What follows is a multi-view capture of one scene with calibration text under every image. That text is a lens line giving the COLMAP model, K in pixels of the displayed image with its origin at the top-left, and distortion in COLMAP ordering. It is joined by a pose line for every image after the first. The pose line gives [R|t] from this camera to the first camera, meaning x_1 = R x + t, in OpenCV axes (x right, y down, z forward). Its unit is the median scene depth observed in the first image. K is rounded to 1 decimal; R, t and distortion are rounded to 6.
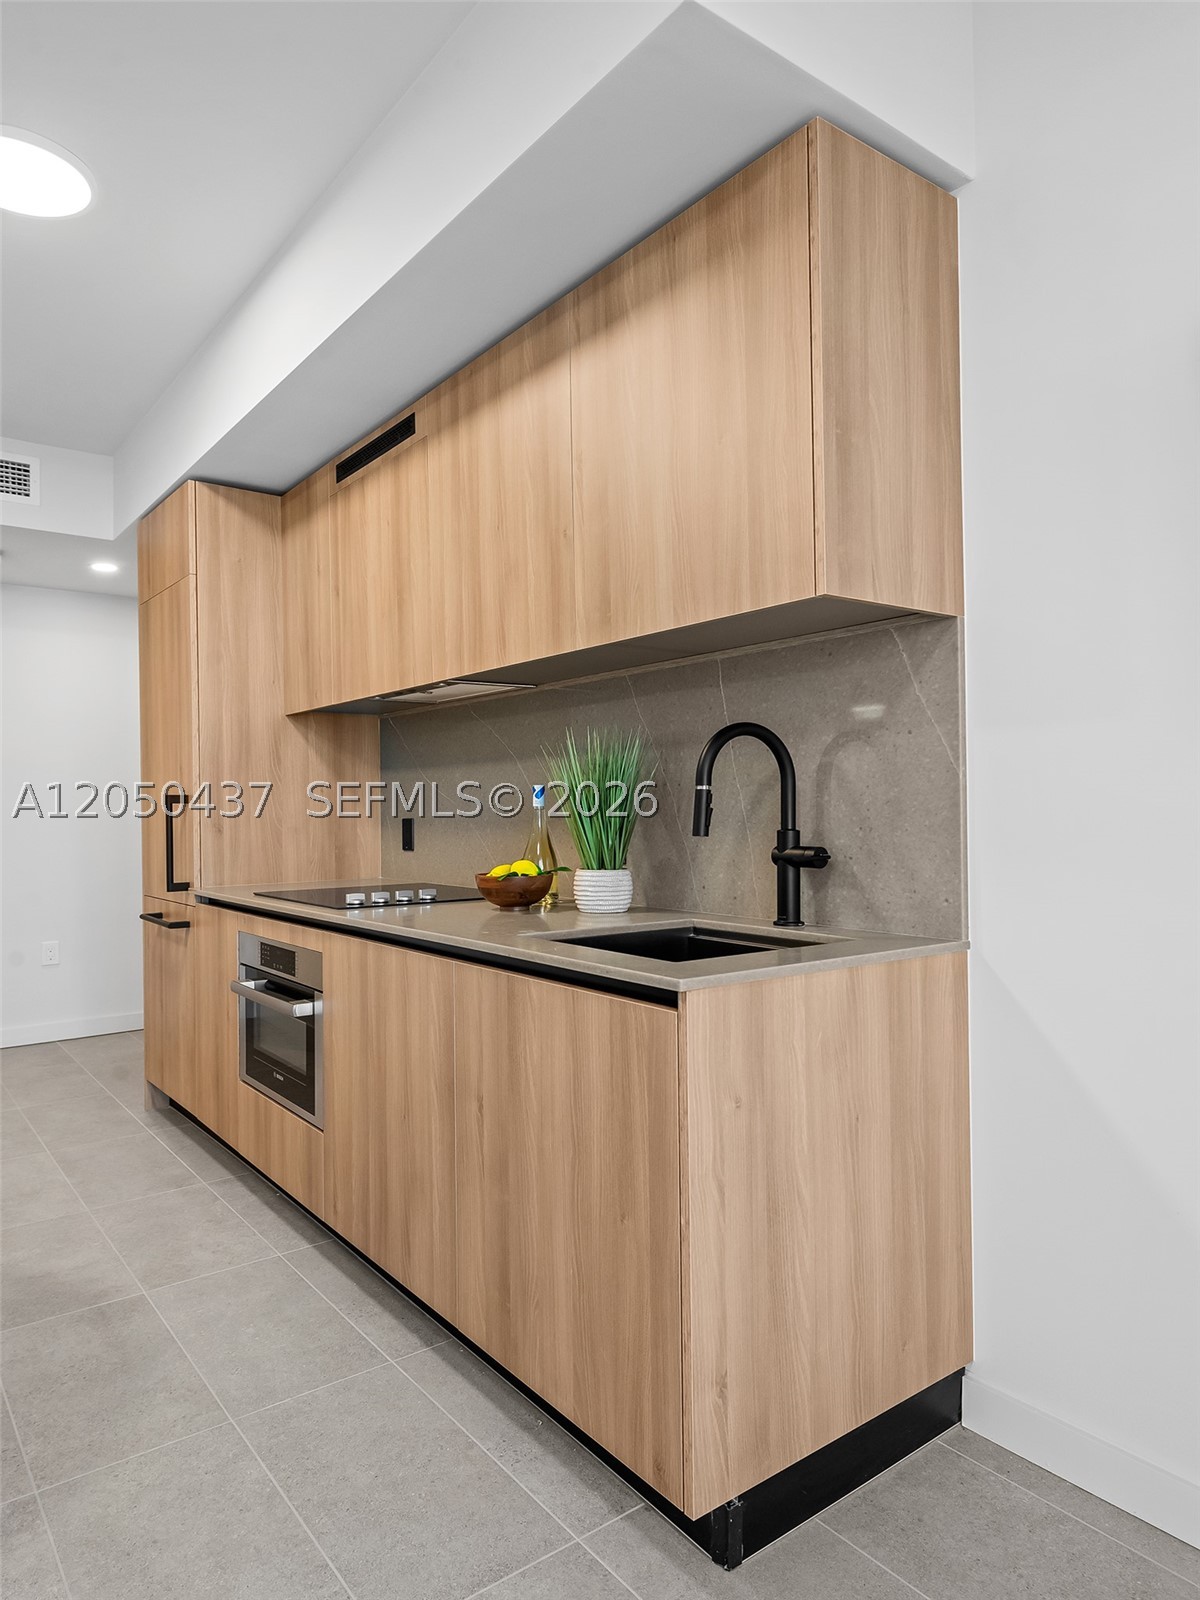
lens RADIAL K [[723.6, 0, 599.4], [0, 723.6, 806.5], [0, 0, 1]] dist [0.004209, 0.000340]
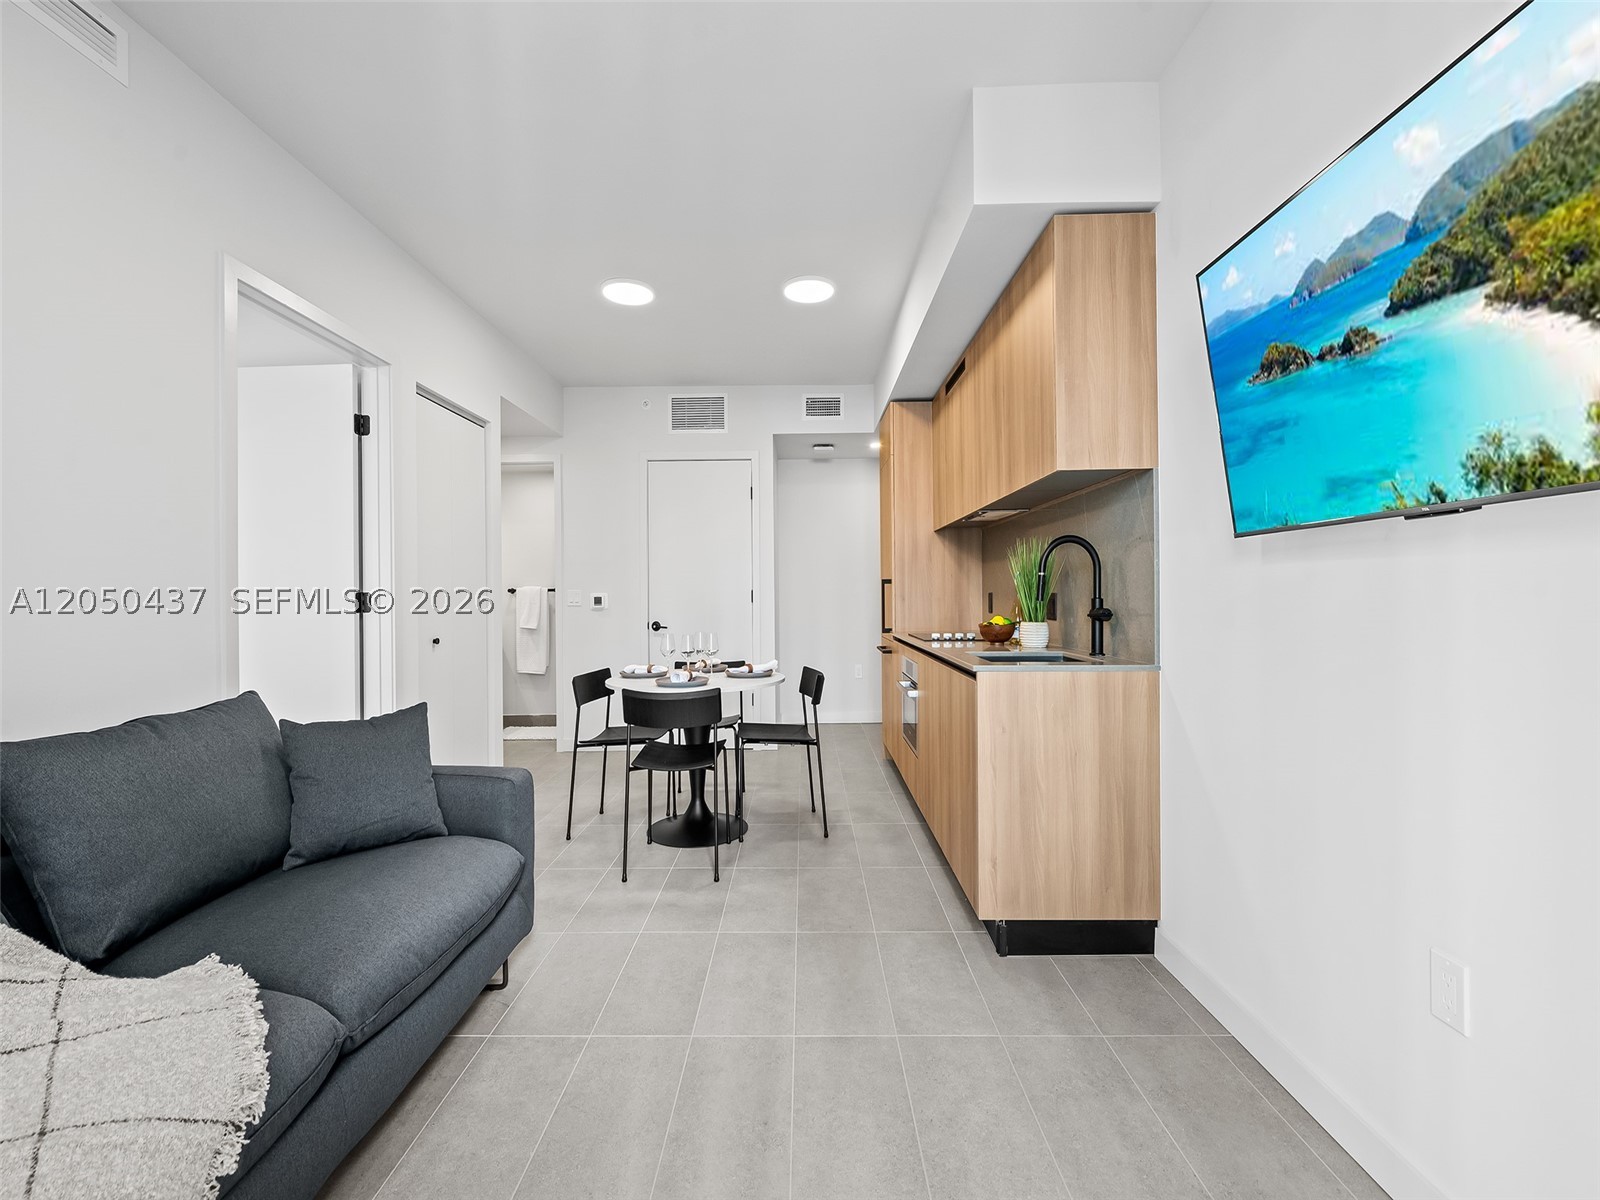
lens RADIAL K [[681.6, 0, 800.0], [0, 681.6, 600.0], [0, 0, 1]] dist [0.000078, 0.000122]
pose [[0.680353, 0.011815, -0.732789, 0.949310], [0.002911, 0.999819, 0.018823, 0.004871], [0.732878, -0.014939, 0.680196, -0.567363]]
